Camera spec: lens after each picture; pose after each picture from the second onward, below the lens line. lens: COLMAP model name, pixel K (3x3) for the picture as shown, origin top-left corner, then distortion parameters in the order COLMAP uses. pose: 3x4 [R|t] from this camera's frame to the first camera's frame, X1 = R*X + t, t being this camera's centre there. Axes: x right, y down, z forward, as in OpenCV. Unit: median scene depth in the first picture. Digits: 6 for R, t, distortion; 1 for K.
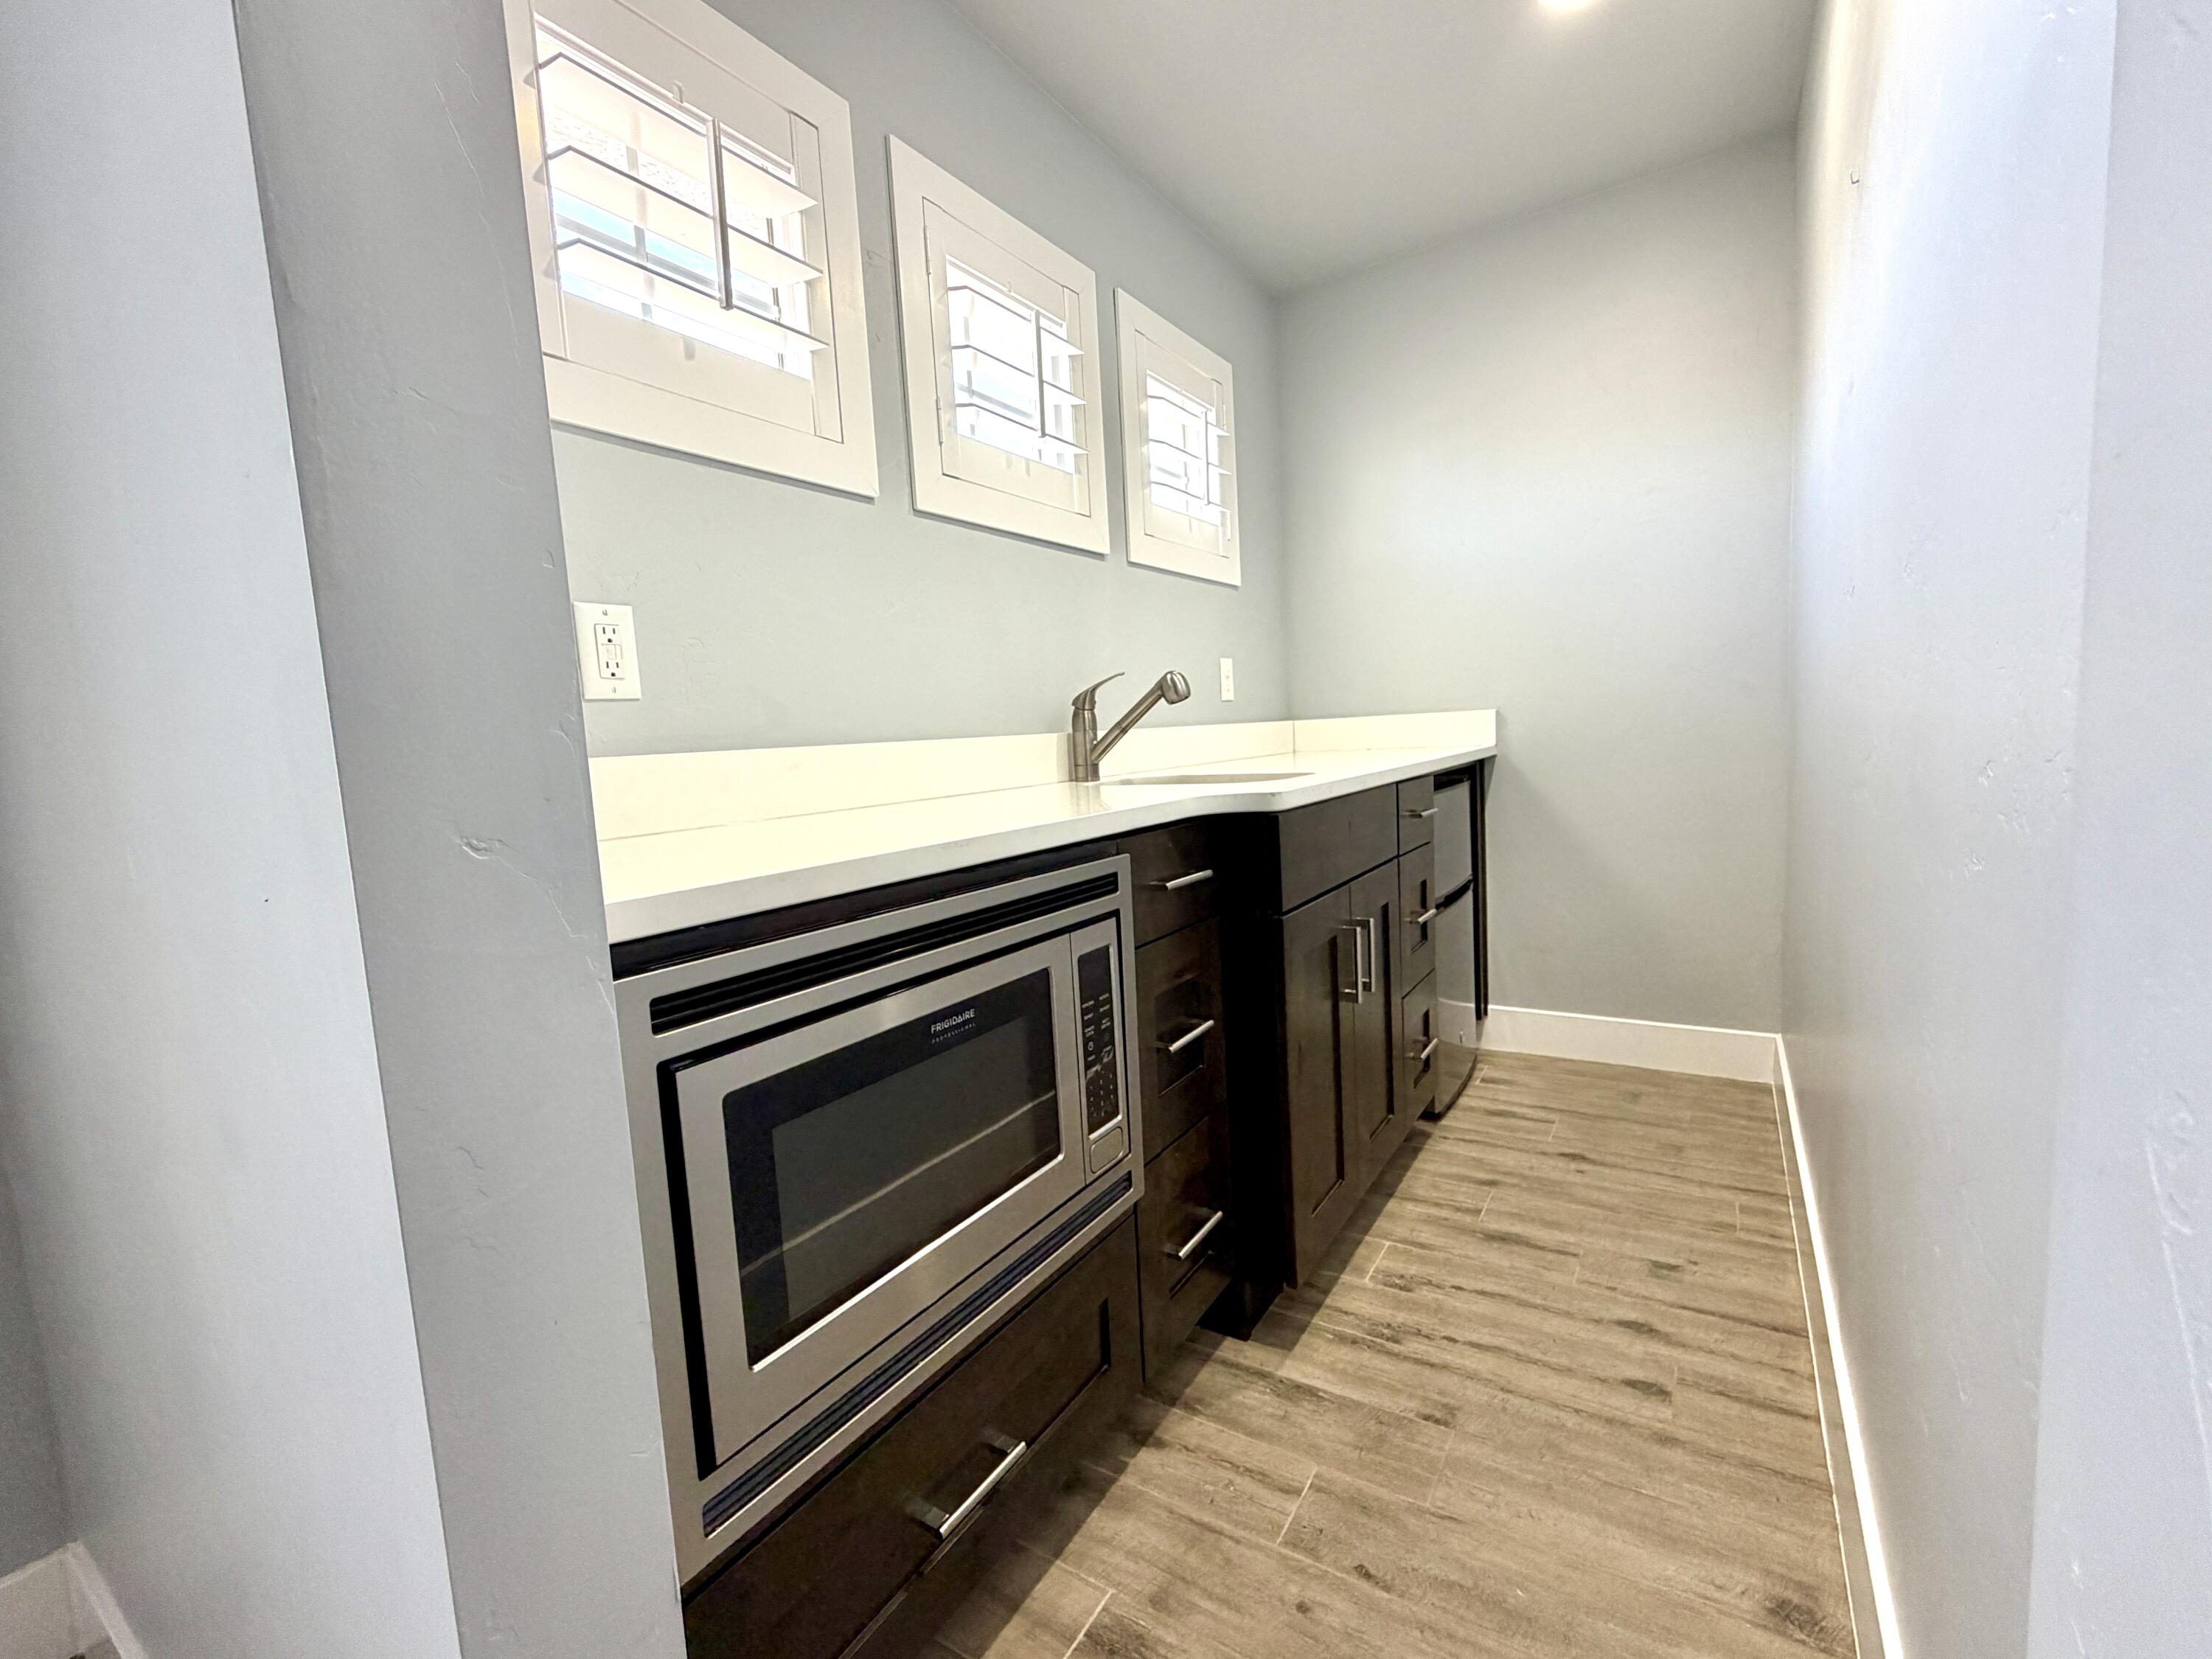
lens RADIAL K [[951.1, 0, 1106.0], [0, 951.1, 829.5], [0, 0, 1]] dist [0.000197, -0.000002]
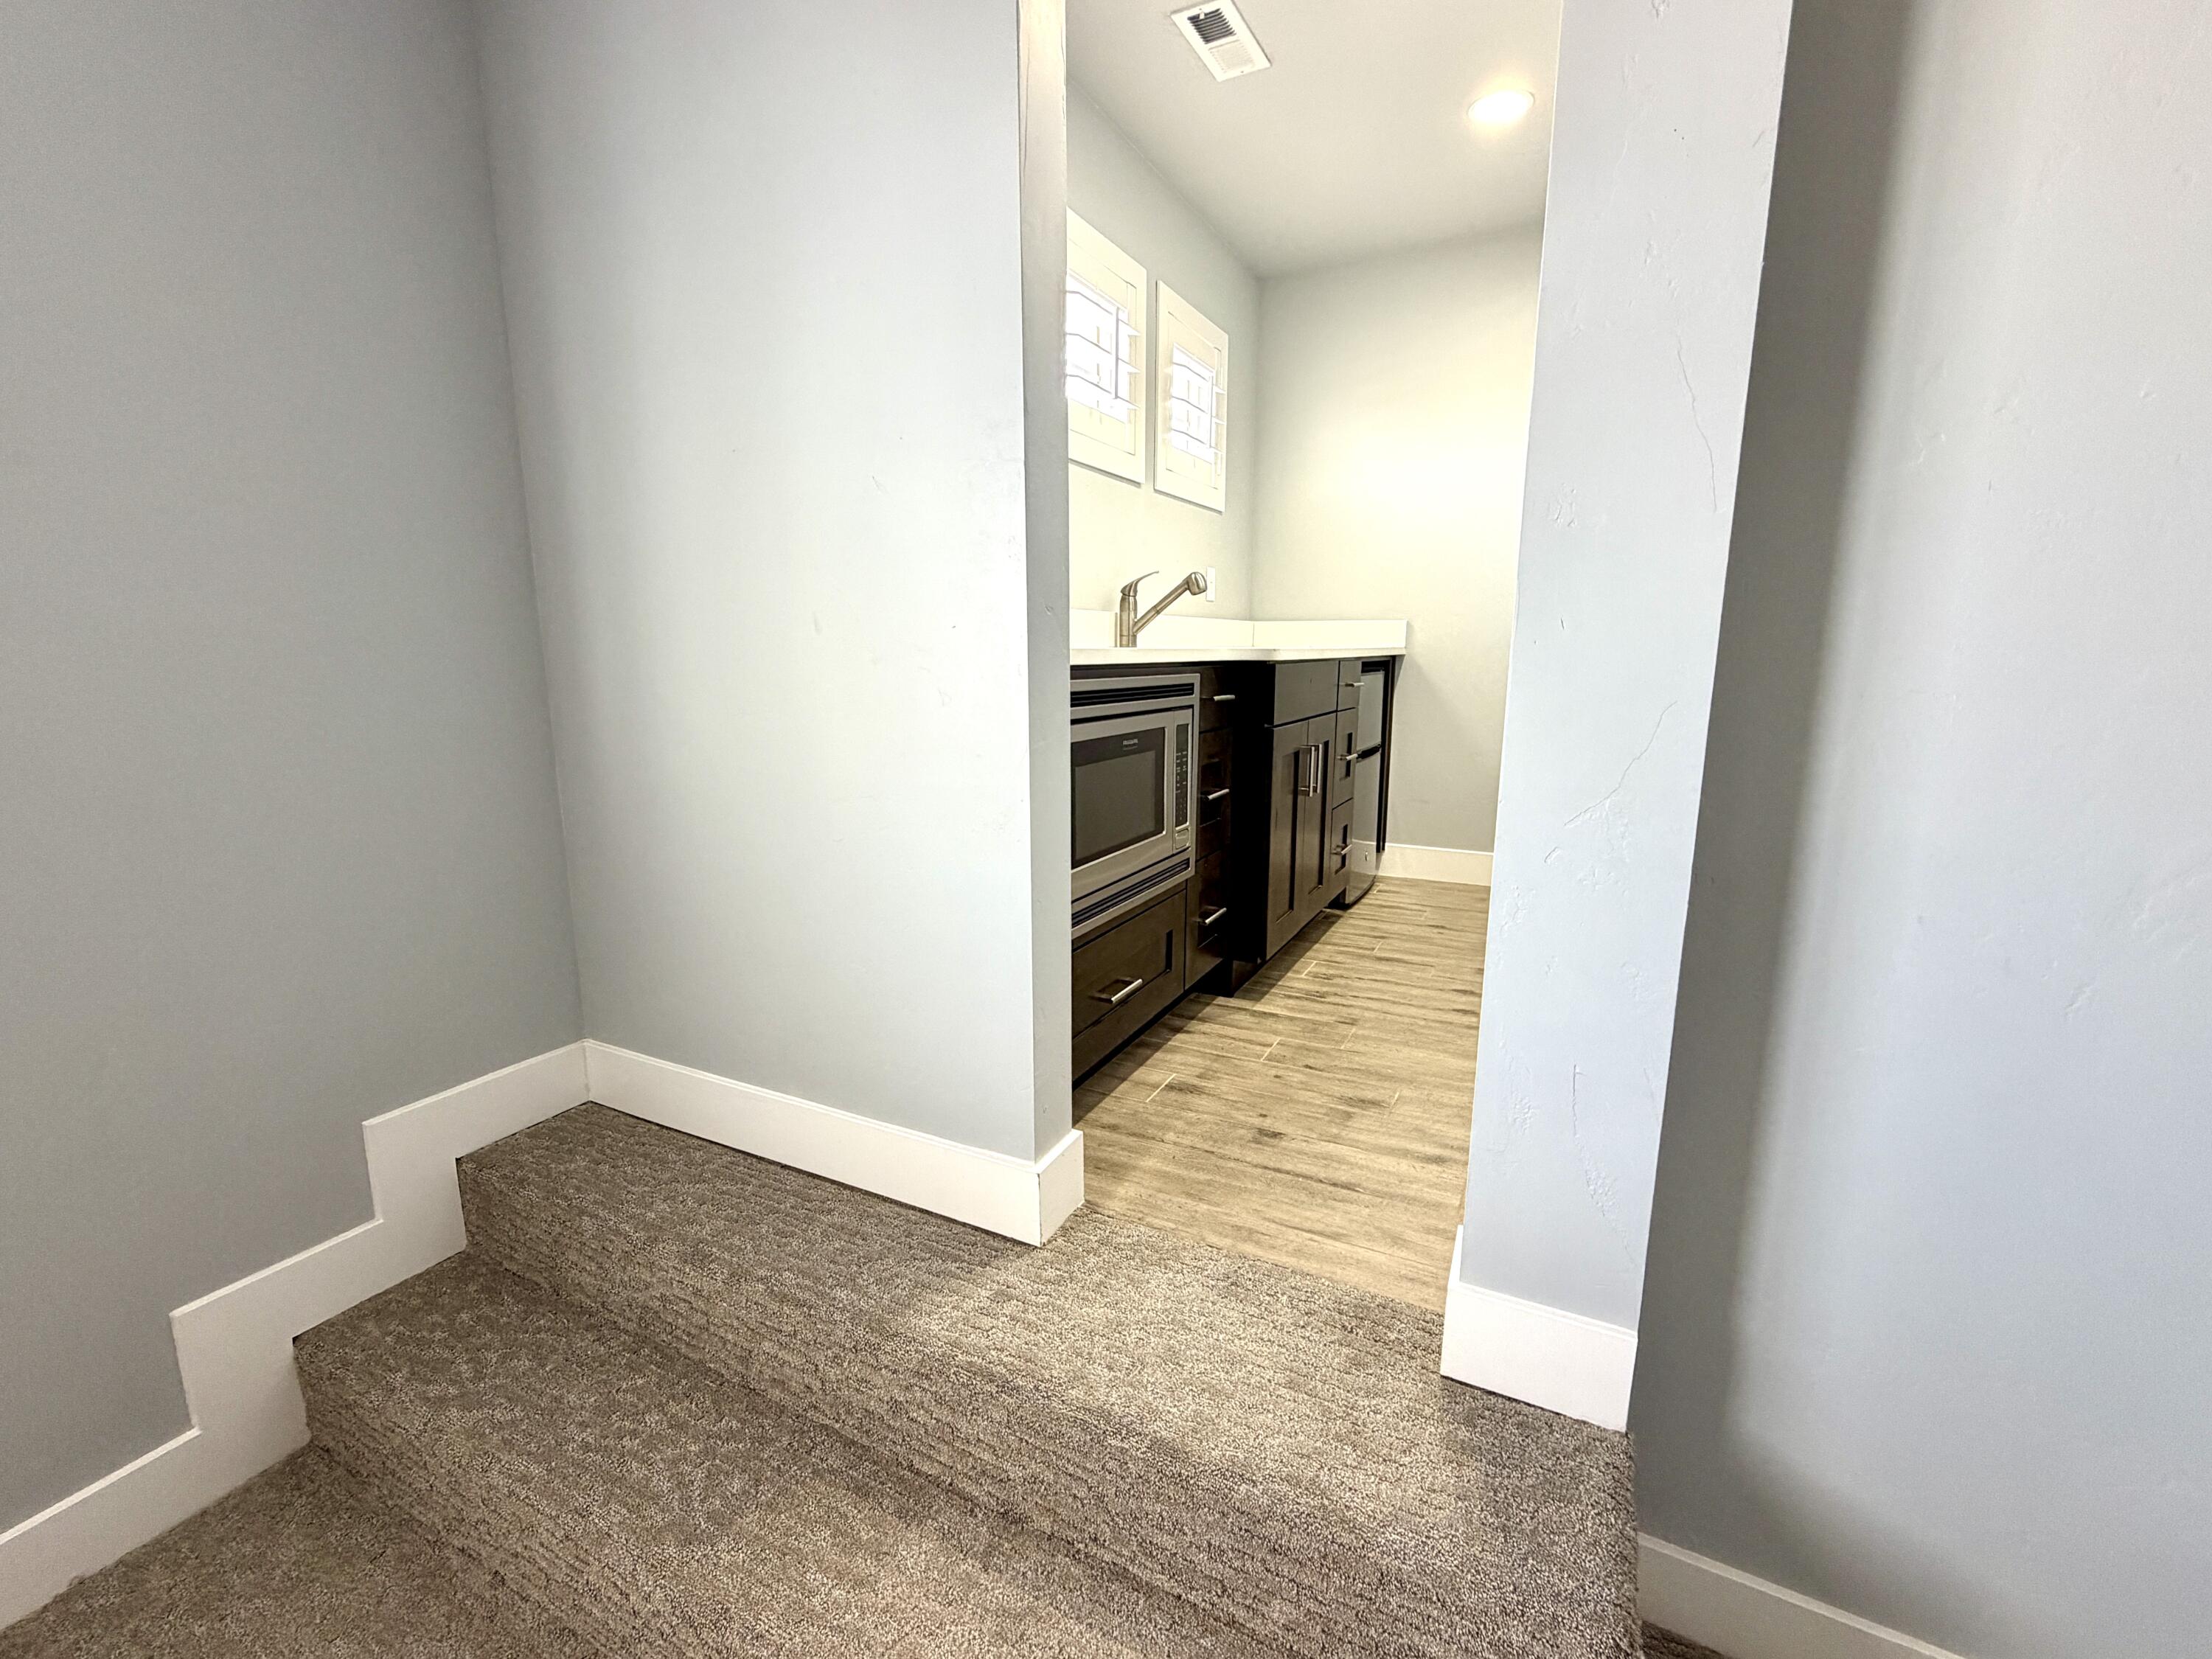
lens RADIAL K [[951.1, 0, 1106.0], [0, 951.1, 829.5], [0, 0, 1]] dist [0.000197, -0.000002]
pose [[0.994381, 0.037393, 0.099034, -0.210416], [-0.045866, 0.995350, 0.084708, 0.116154], [-0.095406, -0.088774, 0.991472, -0.495780]]
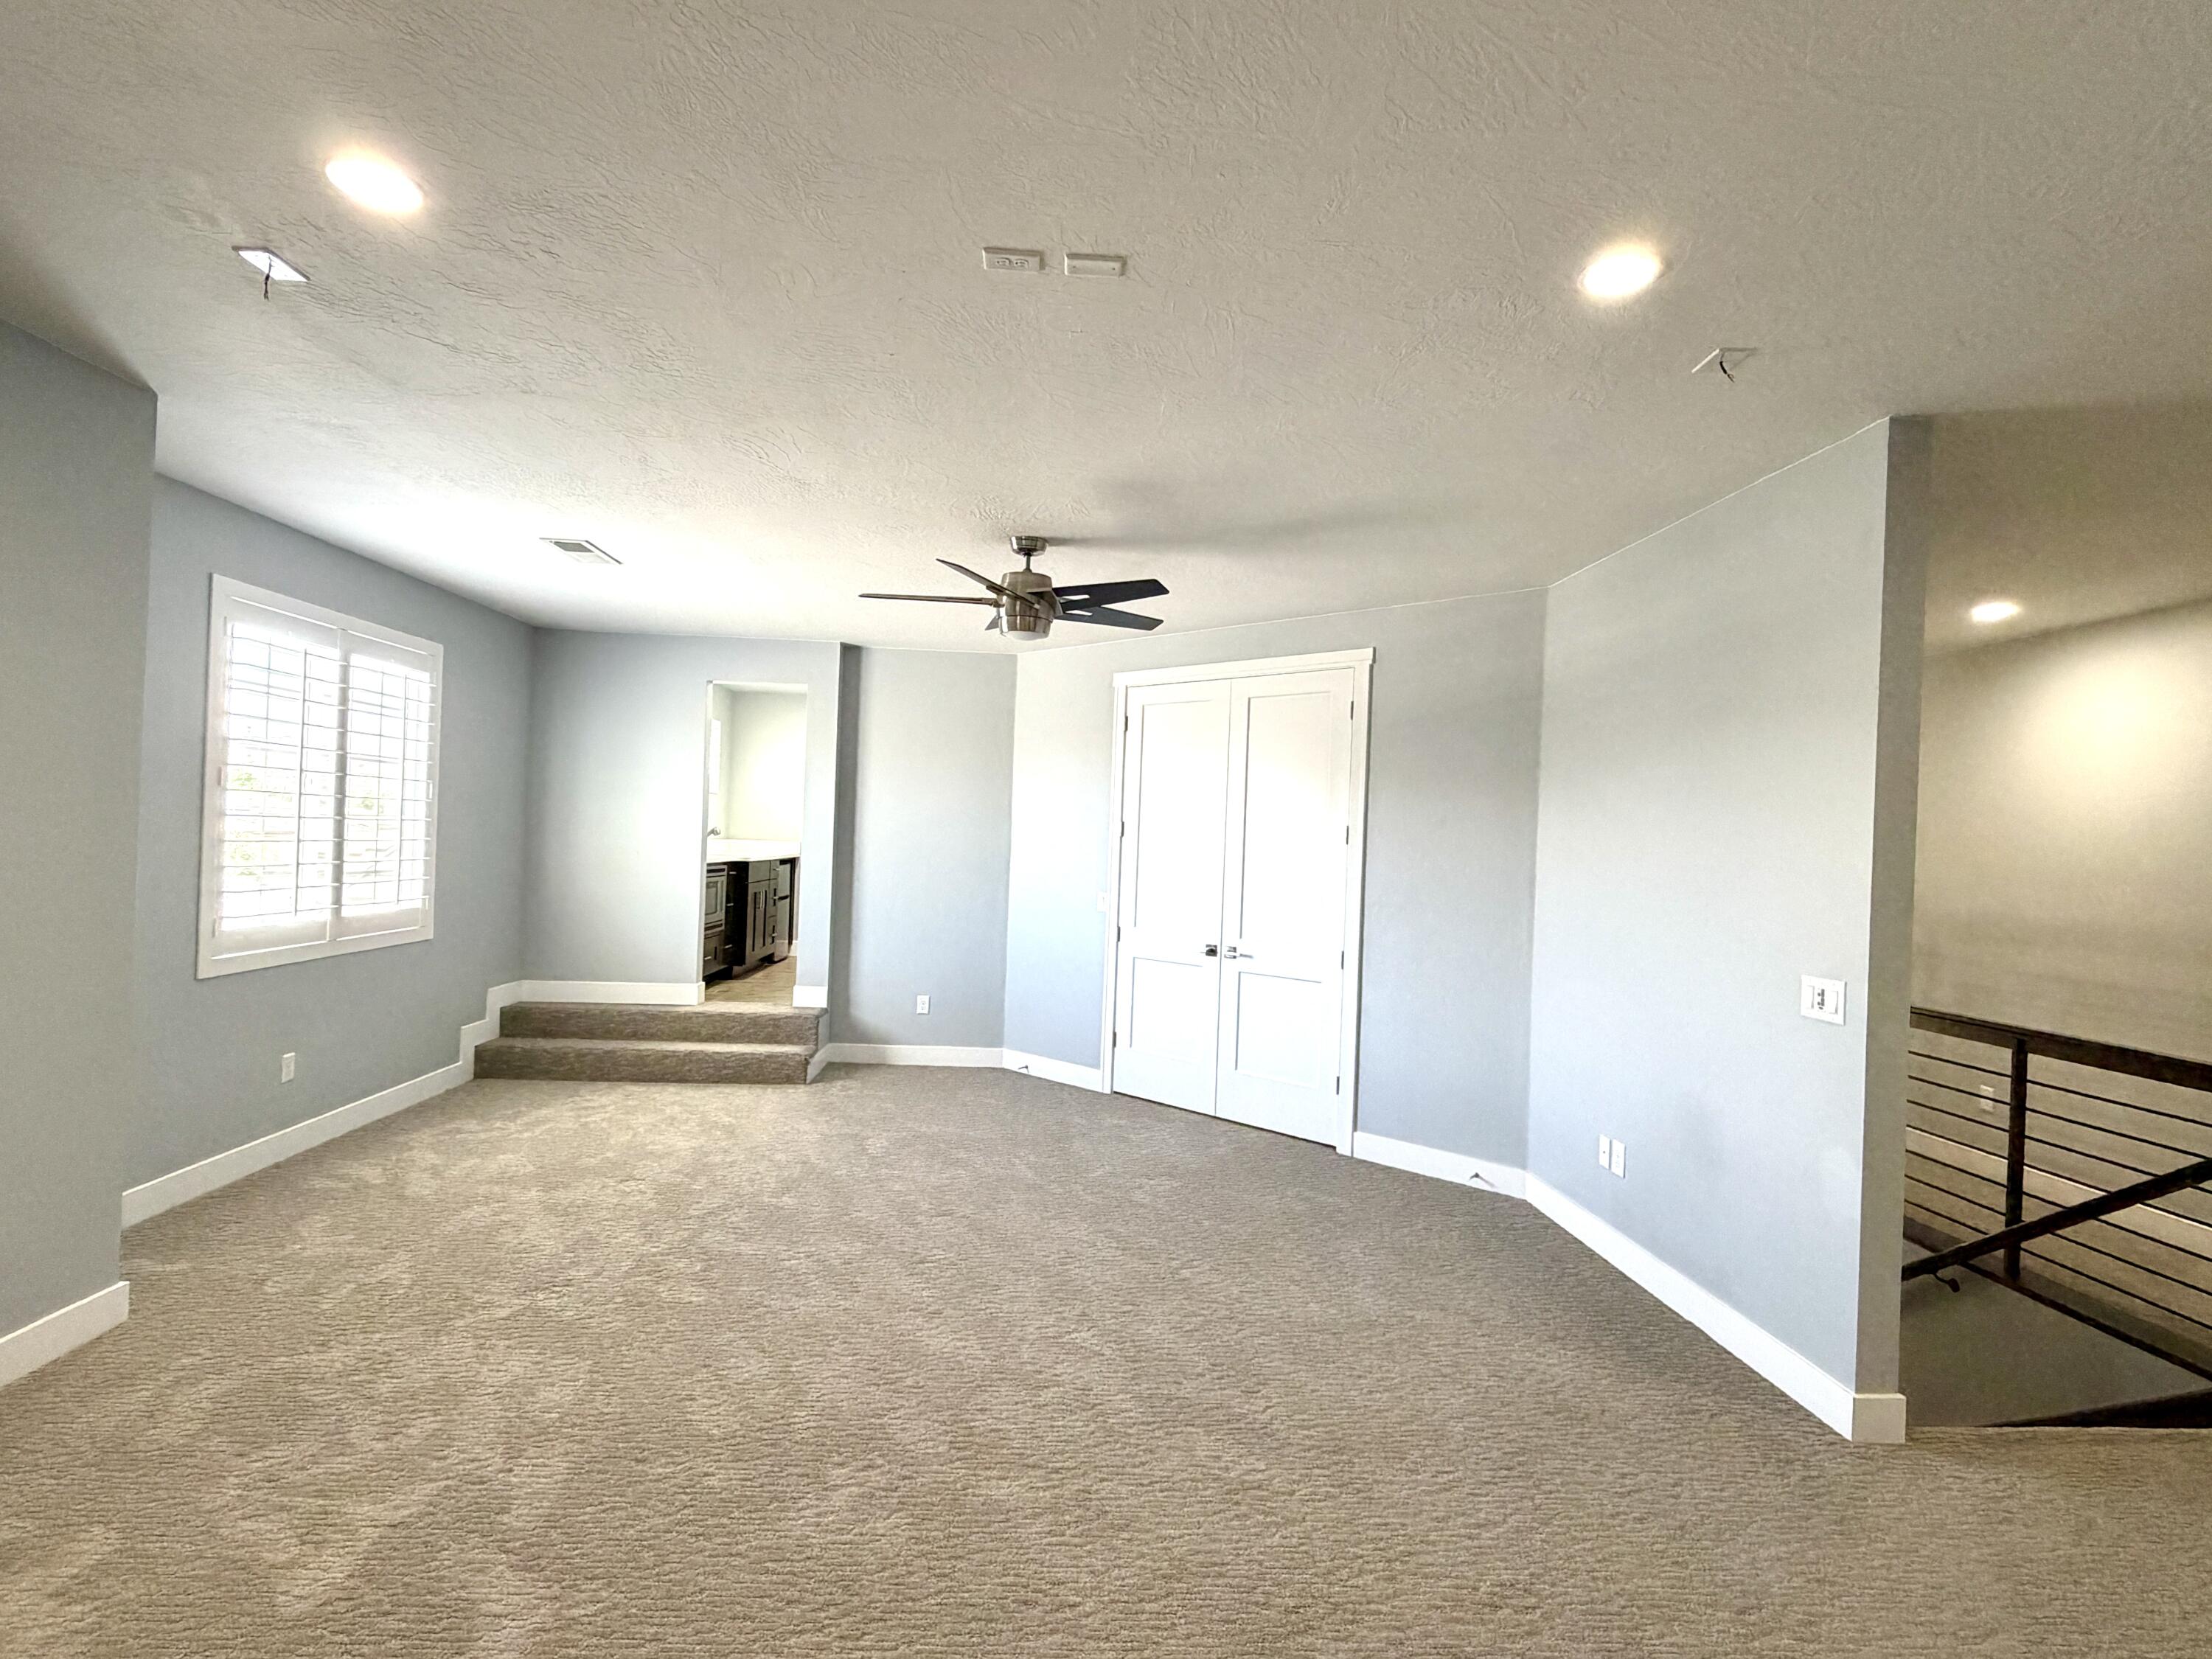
lens RADIAL K [[1035.4, 0, 1106.0], [0, 1035.4, 829.5], [0, 0, 1]] dist [-0.000223, -0.000030]
pose [[0.798022, 0.084278, 0.596706, -1.252953], [-0.015871, 0.992768, -0.118993, 0.341967], [-0.602419, 0.085488, 0.793589, -3.519796]]
